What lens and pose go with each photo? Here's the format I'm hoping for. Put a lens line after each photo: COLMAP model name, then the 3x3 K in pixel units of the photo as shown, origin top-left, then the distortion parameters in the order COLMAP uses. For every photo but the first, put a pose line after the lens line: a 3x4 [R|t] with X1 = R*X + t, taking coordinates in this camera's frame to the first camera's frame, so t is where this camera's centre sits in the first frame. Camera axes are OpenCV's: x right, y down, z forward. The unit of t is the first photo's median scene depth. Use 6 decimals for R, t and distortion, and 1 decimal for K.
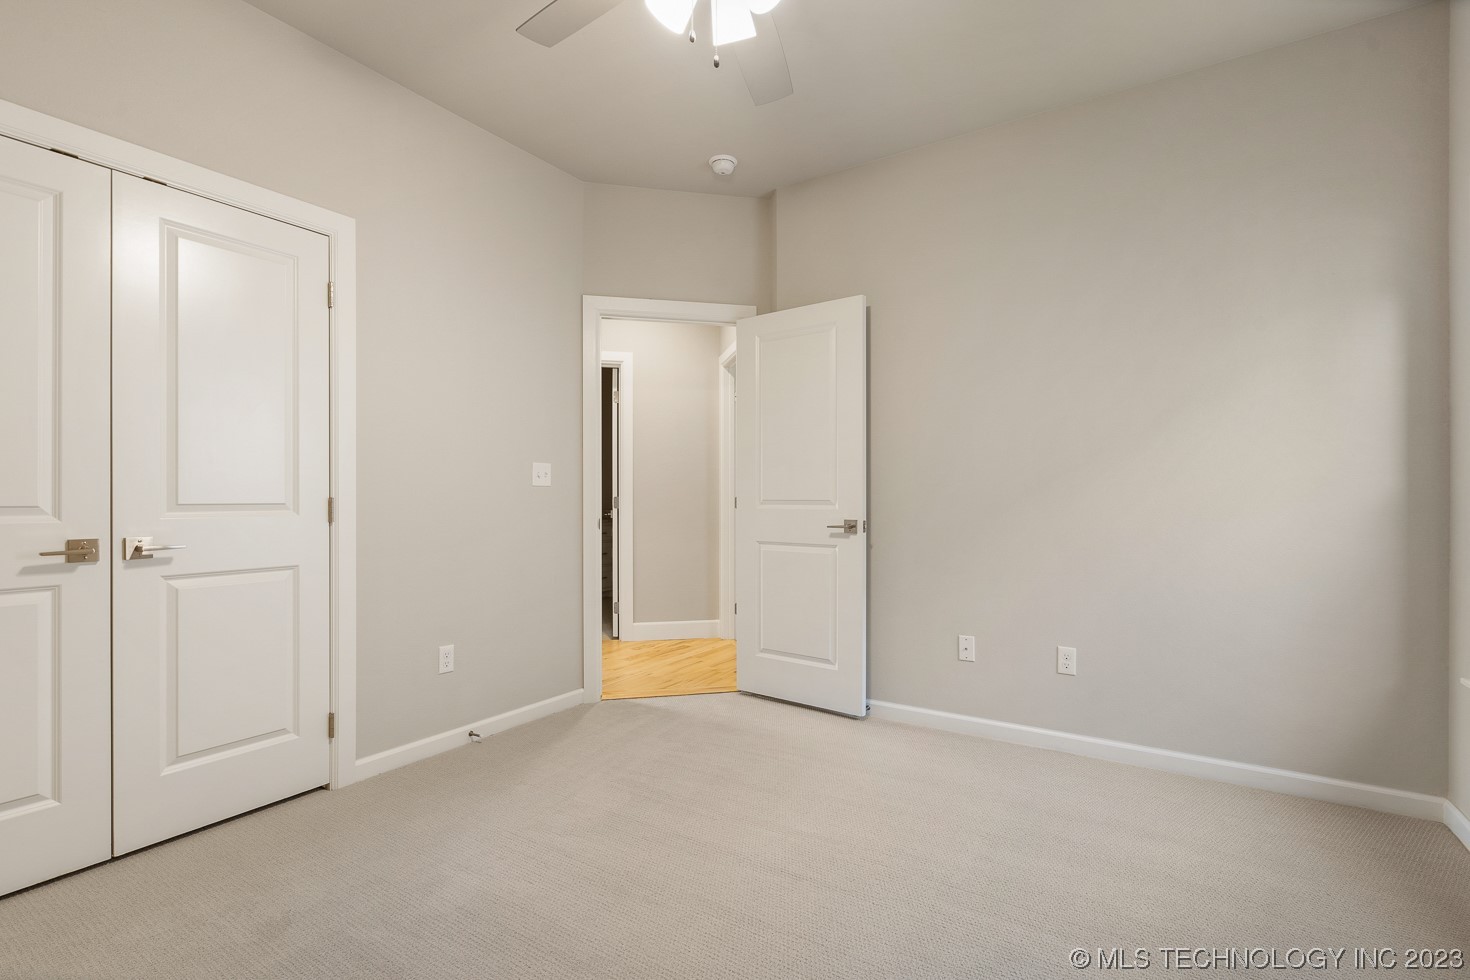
lens RADIAL K [[672.7, 0, 739.1], [0, 672.7, 488.6], [0, 0, 1]] dist [-0.002447, 0.001175]
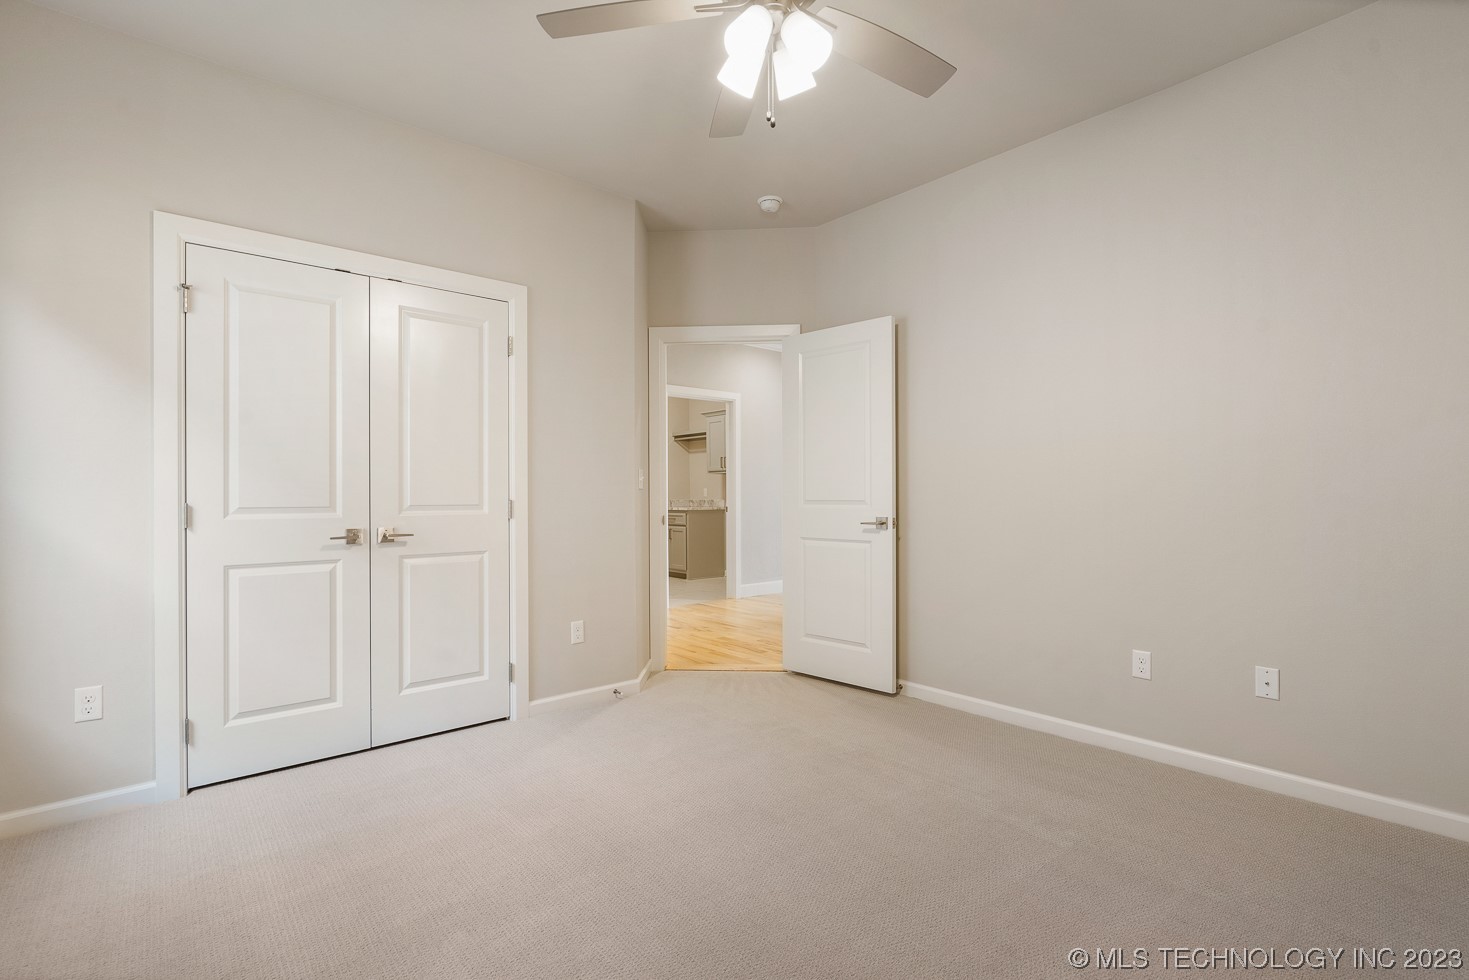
lens RADIAL K [[672.3, 0, 725.6], [0, 672.3, 495.7], [0, 0, 1]] dist [-0.002447, 0.001175]
pose [[0.943667, -0.008111, -0.330797, 0.289345], [0.010091, 0.999940, 0.004269, 0.003541], [0.330742, -0.007366, 0.943692, -0.133962]]
